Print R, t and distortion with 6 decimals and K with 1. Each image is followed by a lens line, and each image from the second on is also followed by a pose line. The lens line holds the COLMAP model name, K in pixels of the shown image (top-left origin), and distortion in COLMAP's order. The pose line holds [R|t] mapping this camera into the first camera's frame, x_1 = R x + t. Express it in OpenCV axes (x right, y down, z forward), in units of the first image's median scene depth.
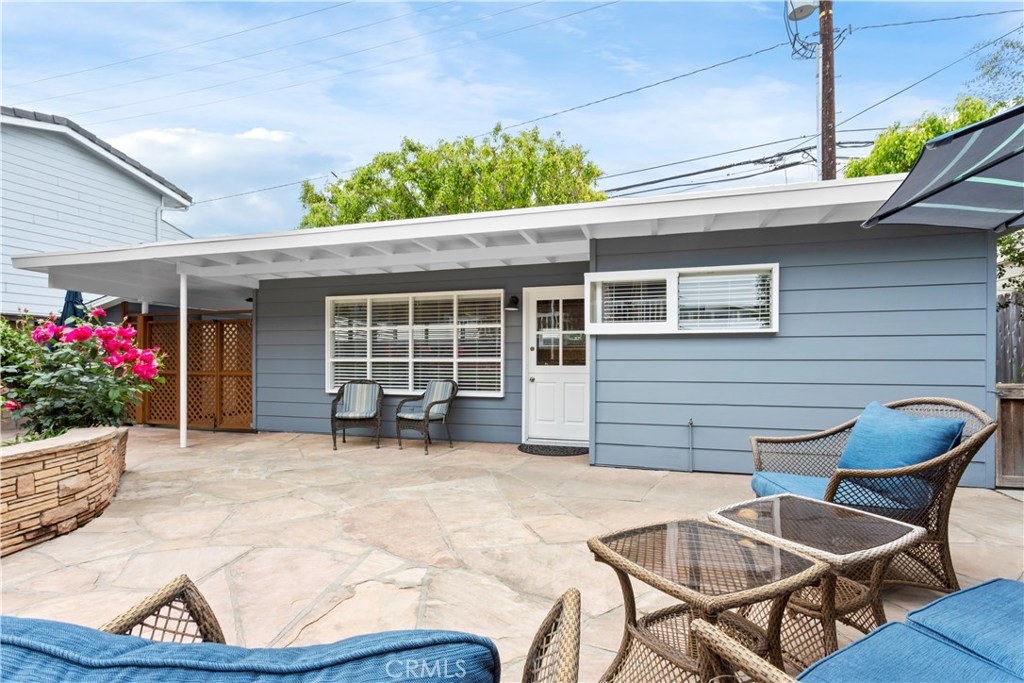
lens RADIAL K [[490.5, 0, 509.0], [0, 490.5, 358.7], [0, 0, 1]] dist [0.000056, 0.001061]
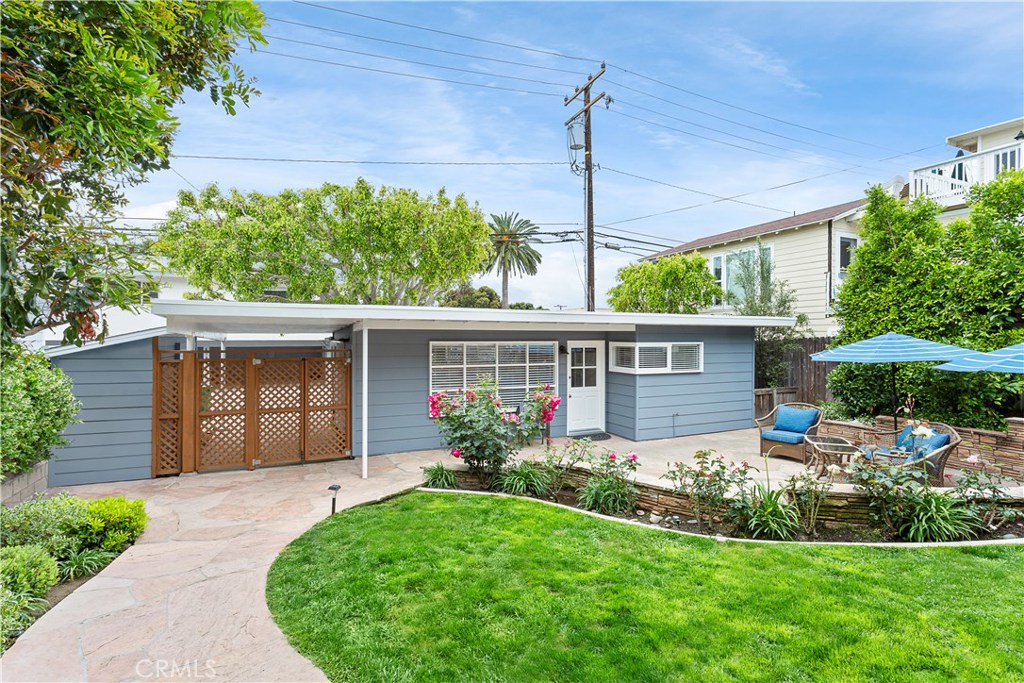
lens RADIAL K [[483.4, 0, 513.0], [0, 483.4, 337.6], [0, 0, 1]] dist [0.001378, 0.000404]
pose [[0.748182, 0.002096, 0.663490, -1.171184], [-0.000739, 0.999997, -0.002326, -0.150053], [-0.663493, 0.001250, 0.748181, -0.084731]]
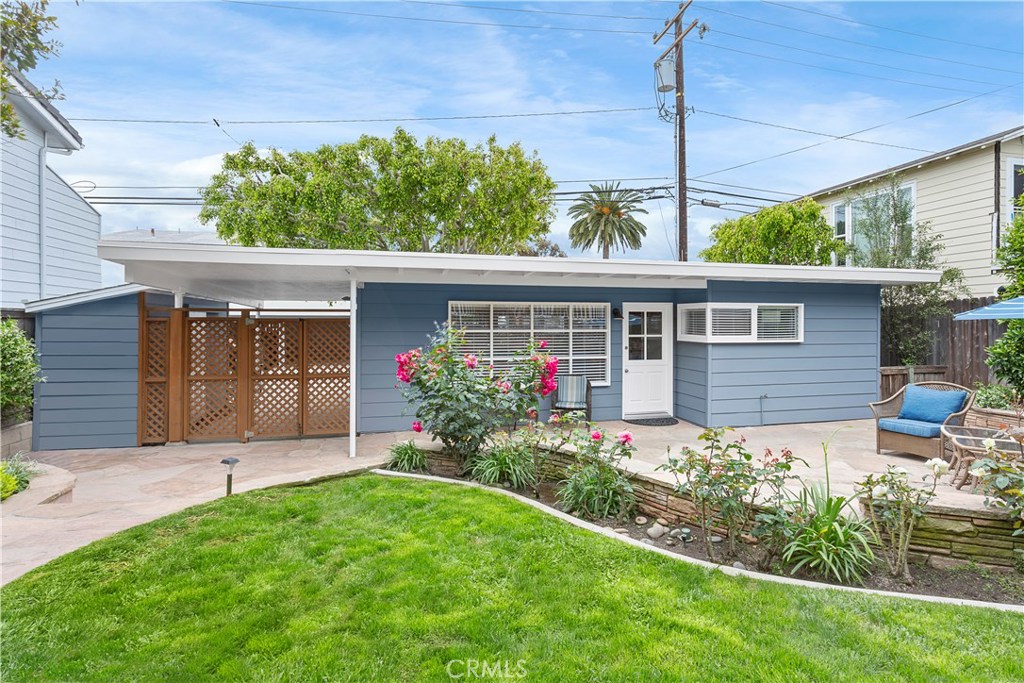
lens RADIAL K [[511.4, 0, 533.8], [0, 511.4, 320.4], [0, 0, 1]] dist [0.001750, 0.000708]
pose [[0.854132, 0.003459, 0.520045, -0.895832], [-0.000218, 0.999980, -0.006292, -0.086479], [-0.520056, 0.005261, 0.854116, -0.059188]]
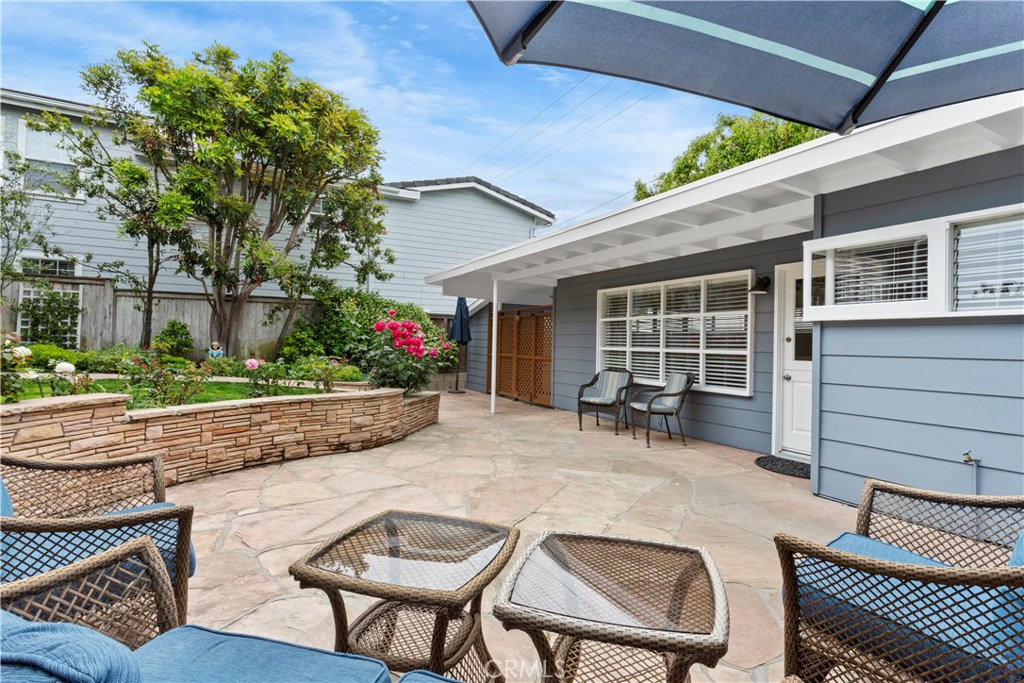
lens RADIAL K [[493.4, 0, 512.3], [0, 493.4, 336.4], [0, 0, 1]] dist [0.000256, 0.000093]
pose [[0.709225, 0.004702, -0.704966, 0.298232], [-0.022398, 0.999623, -0.015866, -0.002610], [0.704626, 0.027042, 0.709063, 0.104260]]
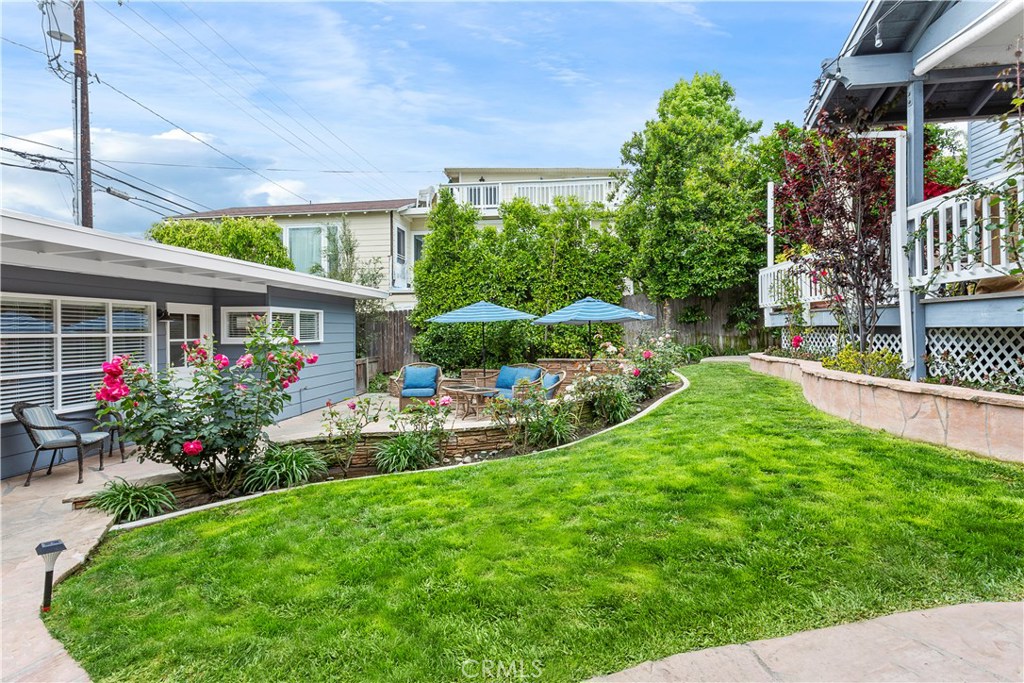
lens RADIAL K [[496.4, 0, 504.4], [0, 496.4, 330.3], [0, 0, 1]] dist [0.001213, -0.000300]
pose [[-0.158491, 0.002659, 0.987357, -1.266465], [0.011264, 0.999936, -0.000884, -0.067126], [-0.987296, 0.010982, -0.158511, 0.389388]]
